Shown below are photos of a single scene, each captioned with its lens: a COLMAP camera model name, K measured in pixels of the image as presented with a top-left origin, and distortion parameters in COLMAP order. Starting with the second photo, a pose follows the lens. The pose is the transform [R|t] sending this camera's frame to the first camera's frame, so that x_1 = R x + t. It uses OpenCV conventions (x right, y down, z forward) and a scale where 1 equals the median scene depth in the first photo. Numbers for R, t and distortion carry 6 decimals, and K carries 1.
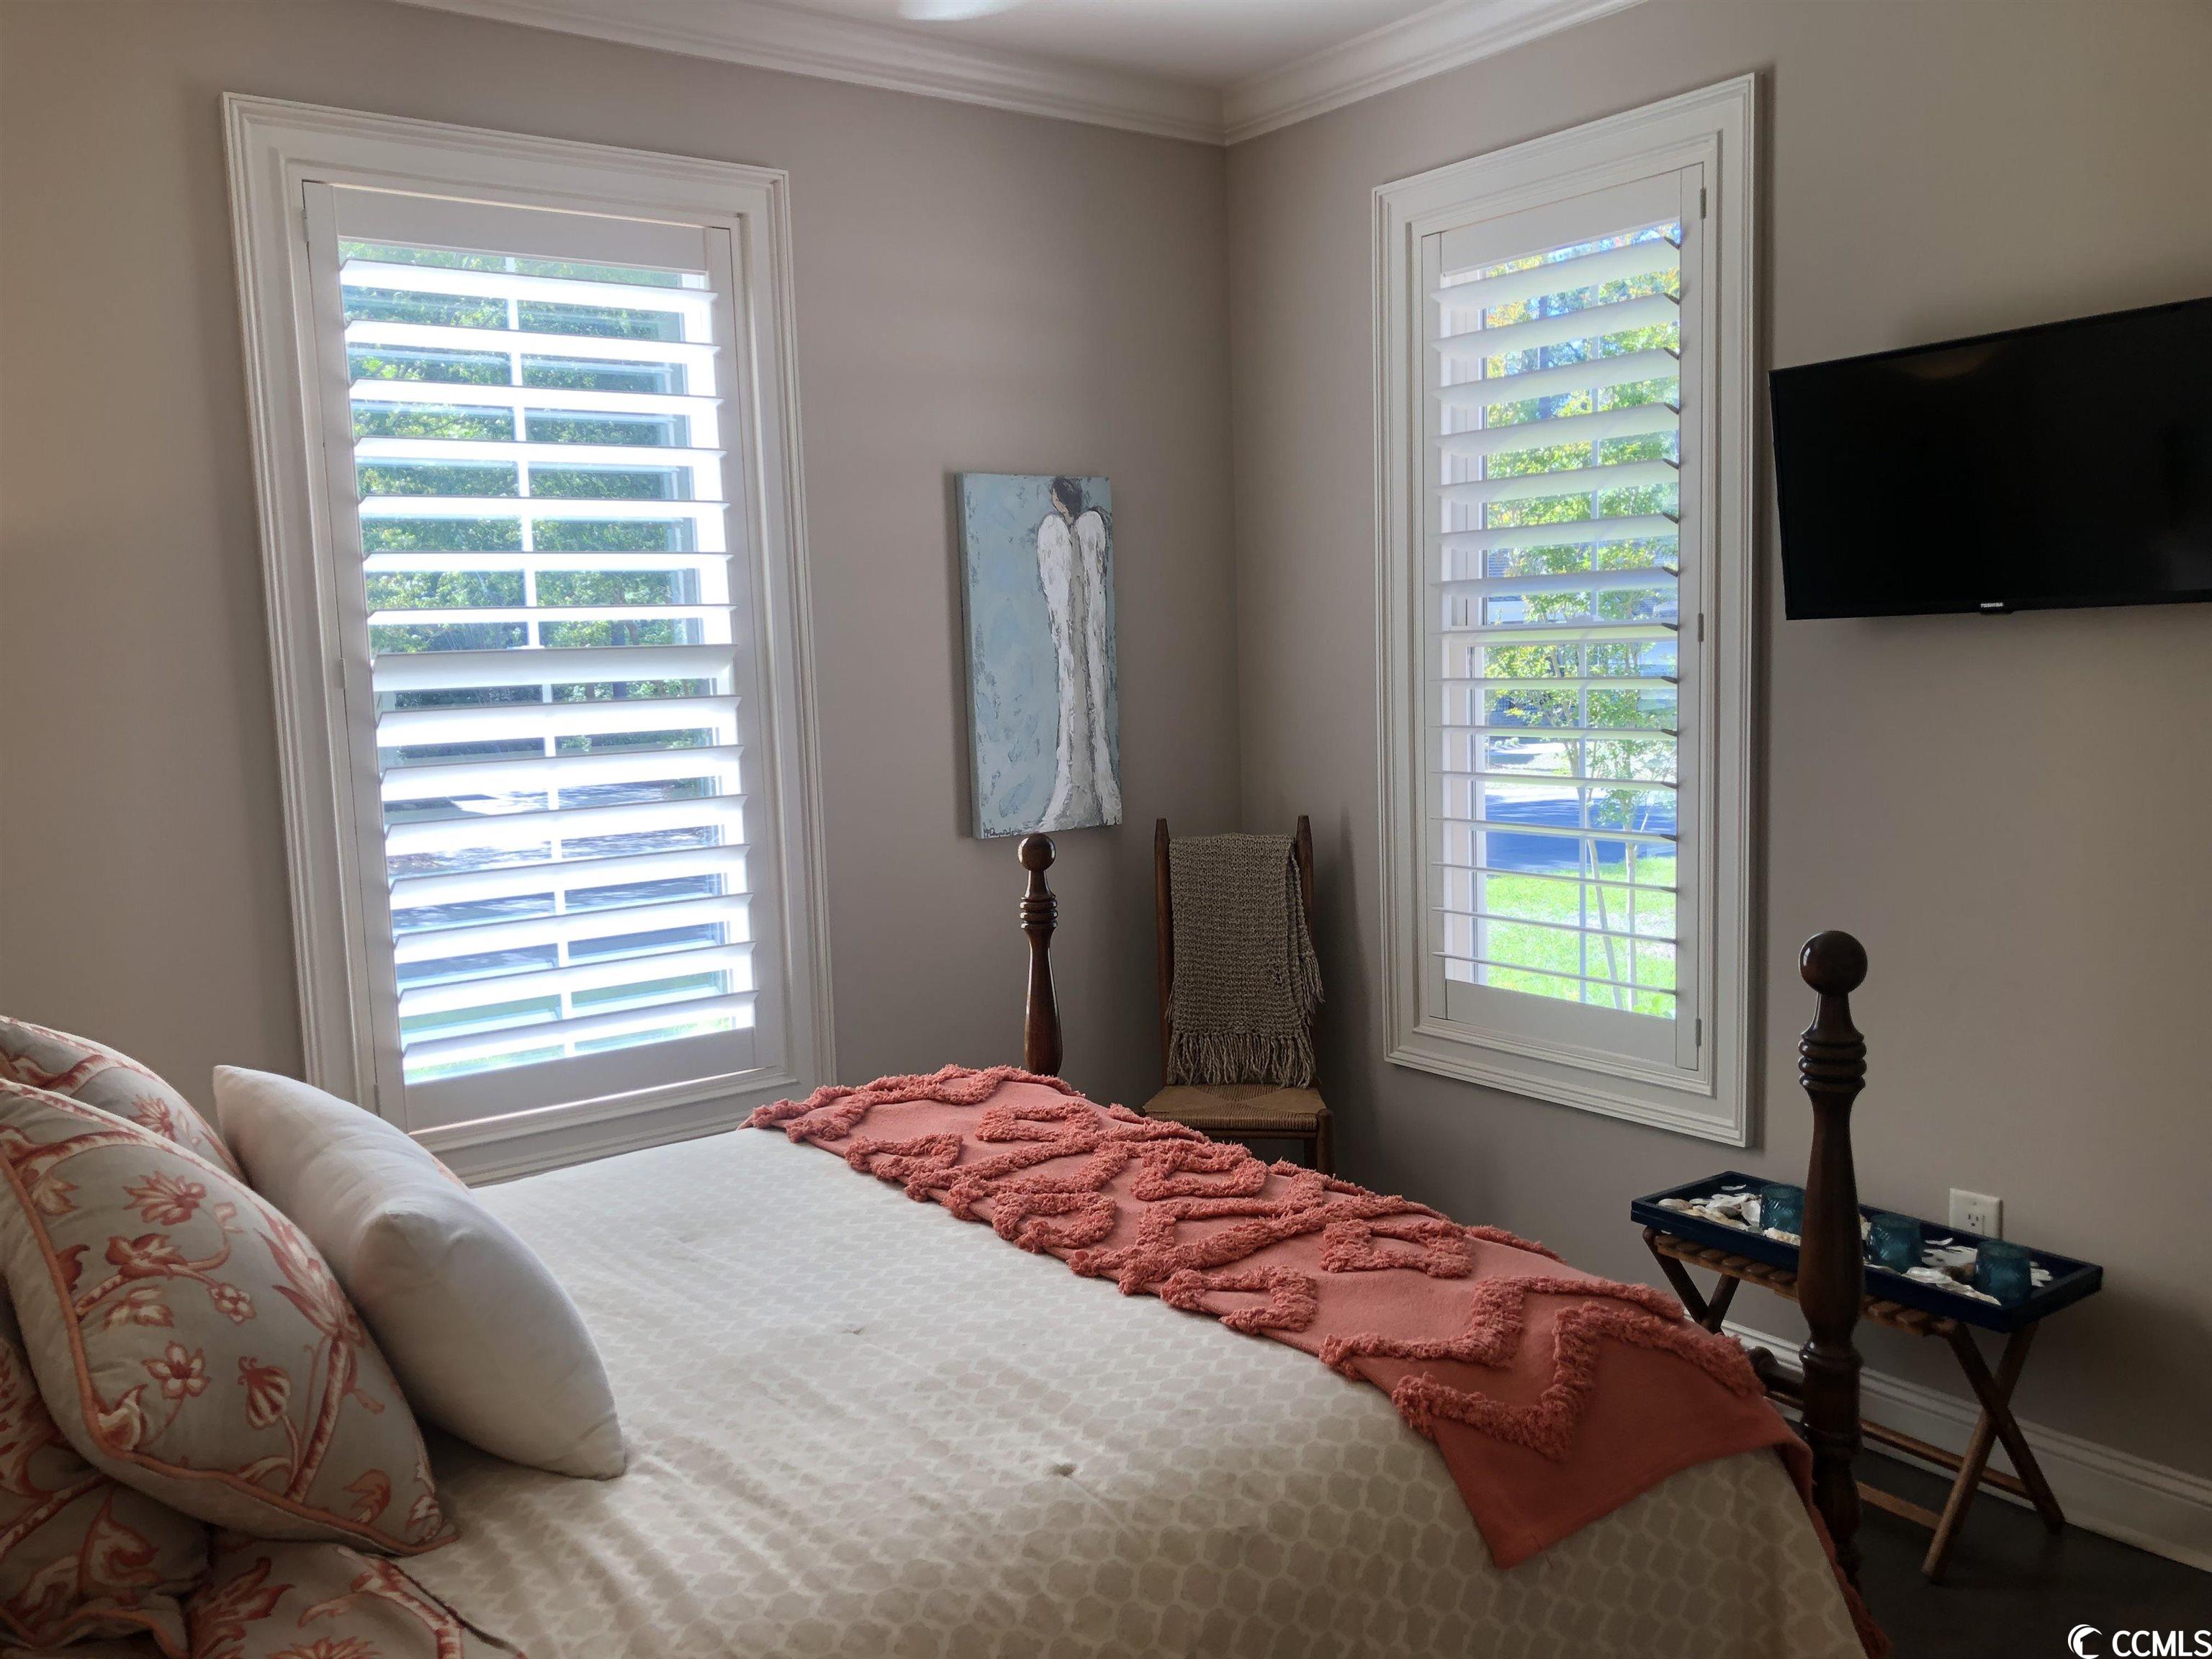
lens RADIAL K [[1811.4, 0, 1106.0], [0, 1811.4, 829.5], [0, 0, 1]] dist [-0.000808, -0.001061]
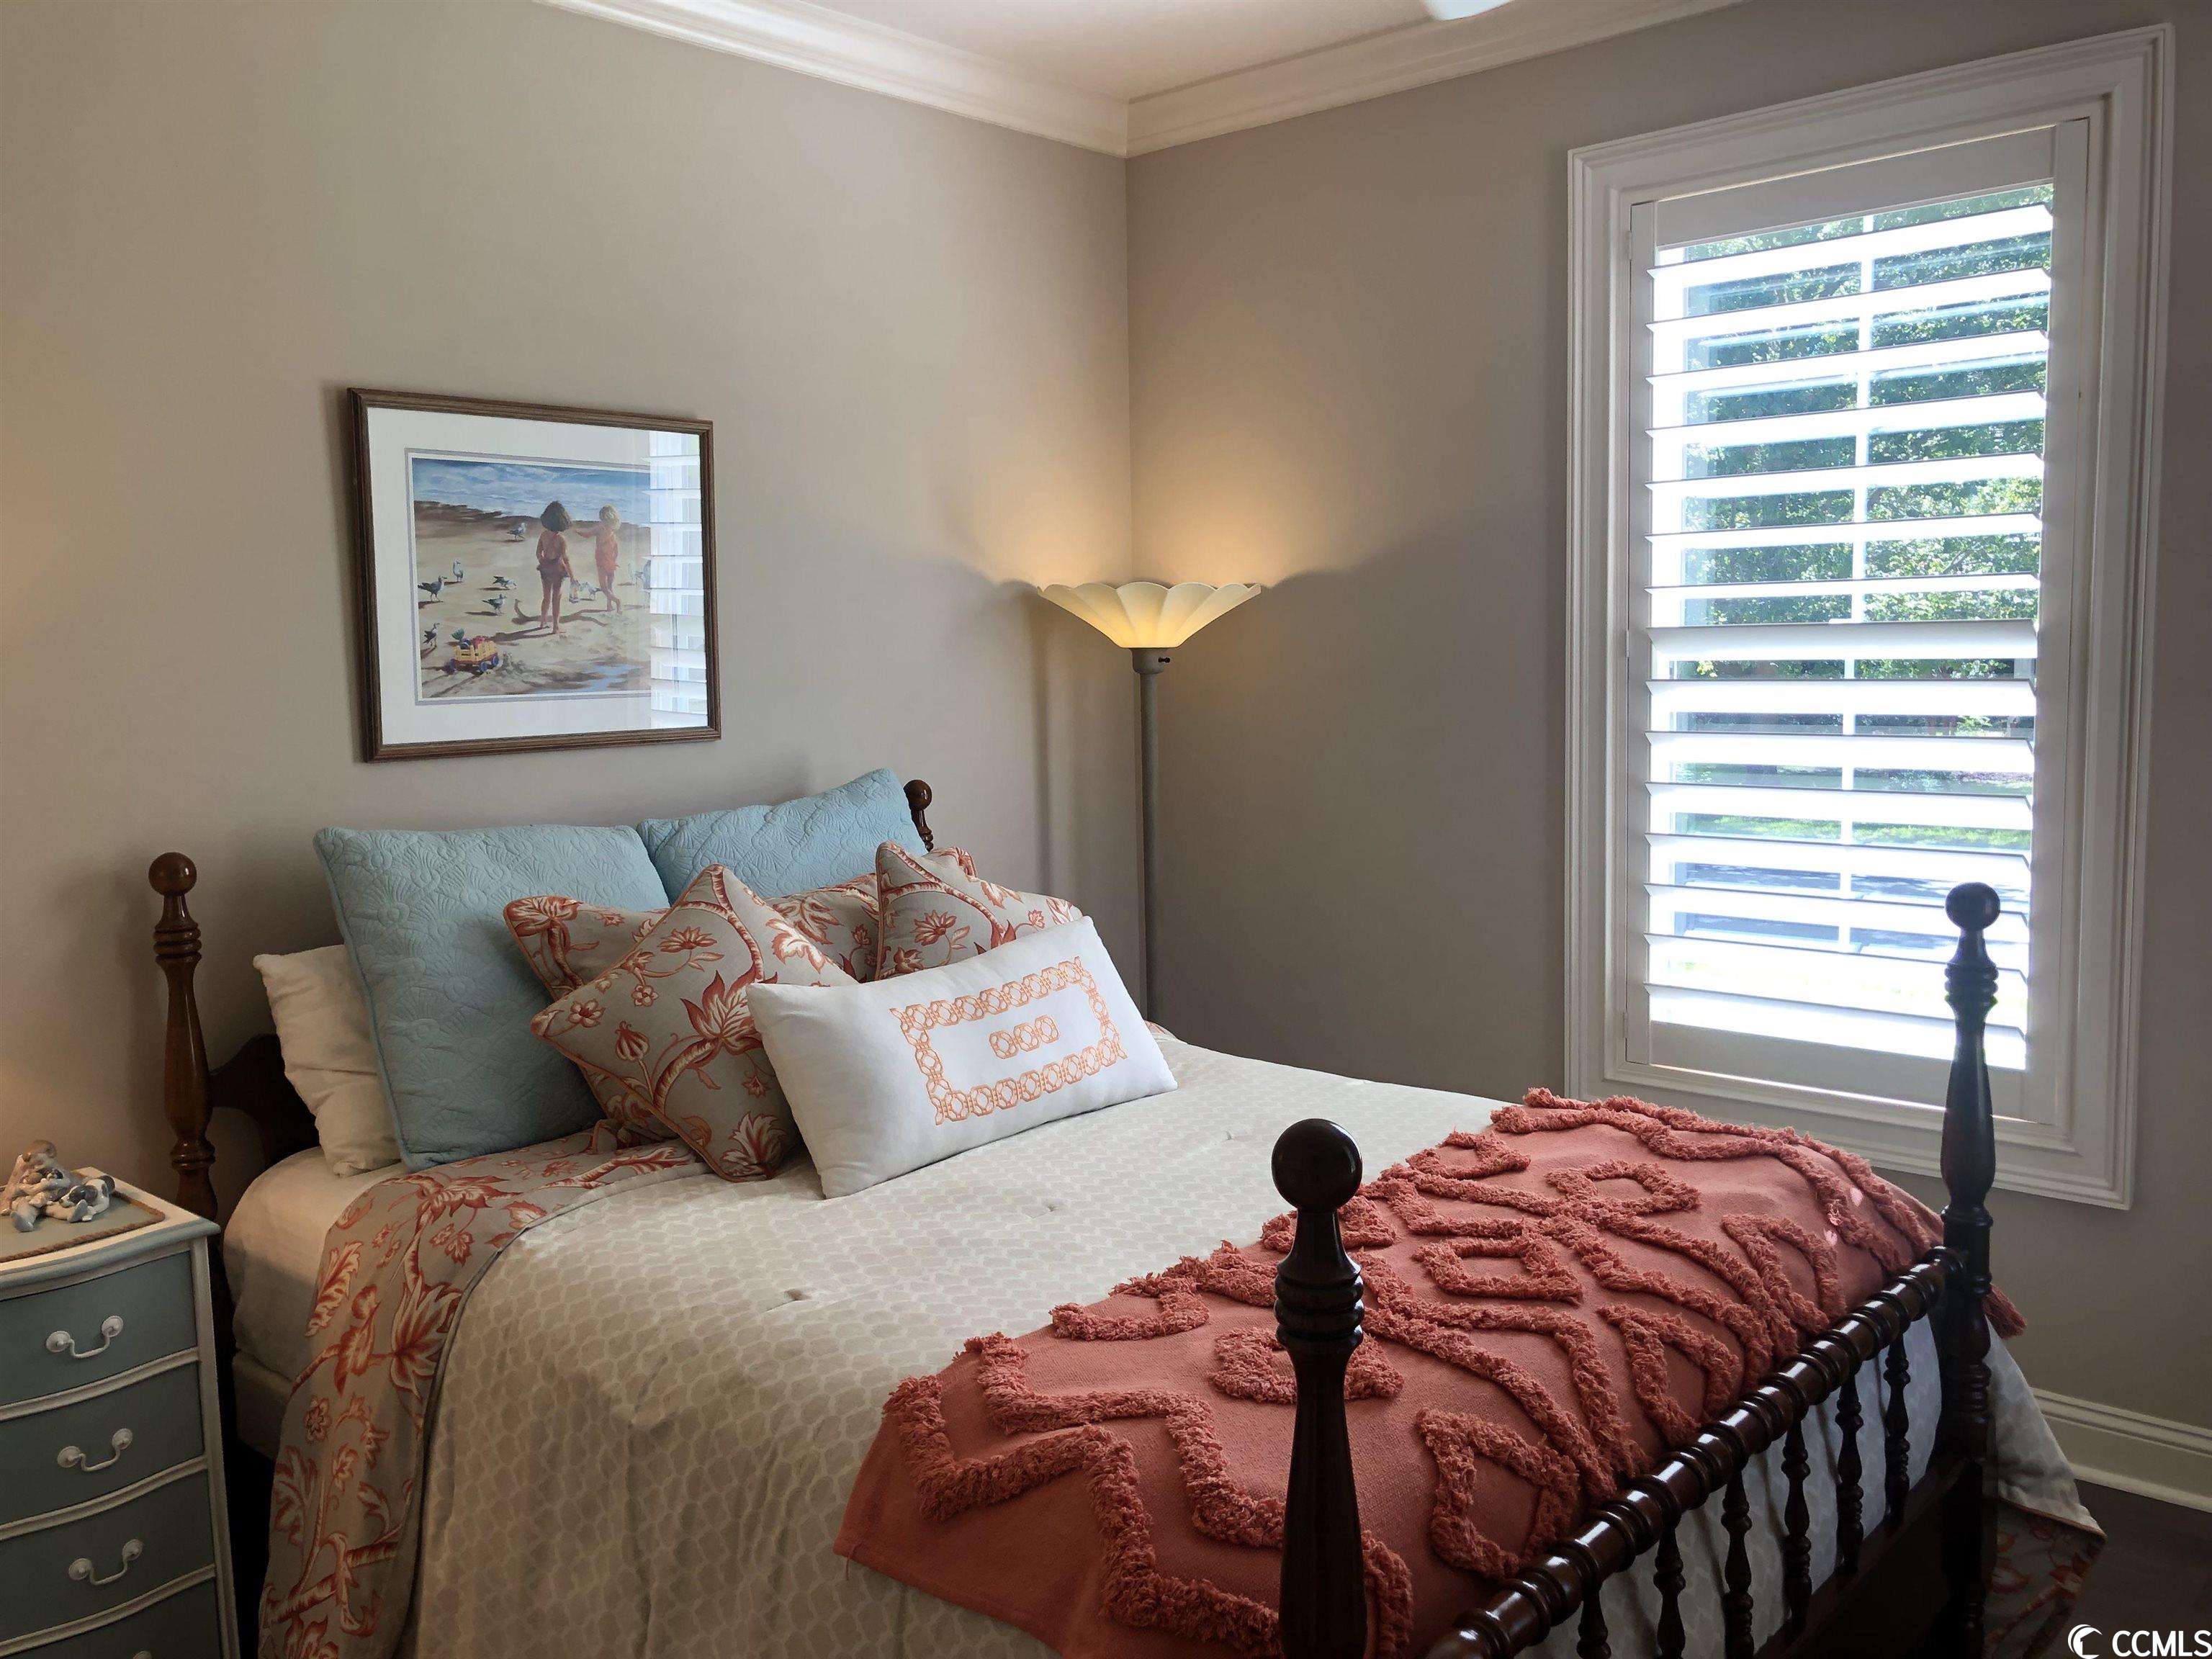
lens RADIAL K [[1800.4, 0, 1106.0], [0, 1800.4, 829.5], [0, 0, 1]] dist [0.007328, 0.001746]
pose [[0.203900, 0.129483, -0.970391, 0.632378], [-0.086437, 0.989725, 0.113901, -0.074622], [0.975168, 0.060653, 0.212997, 0.469098]]
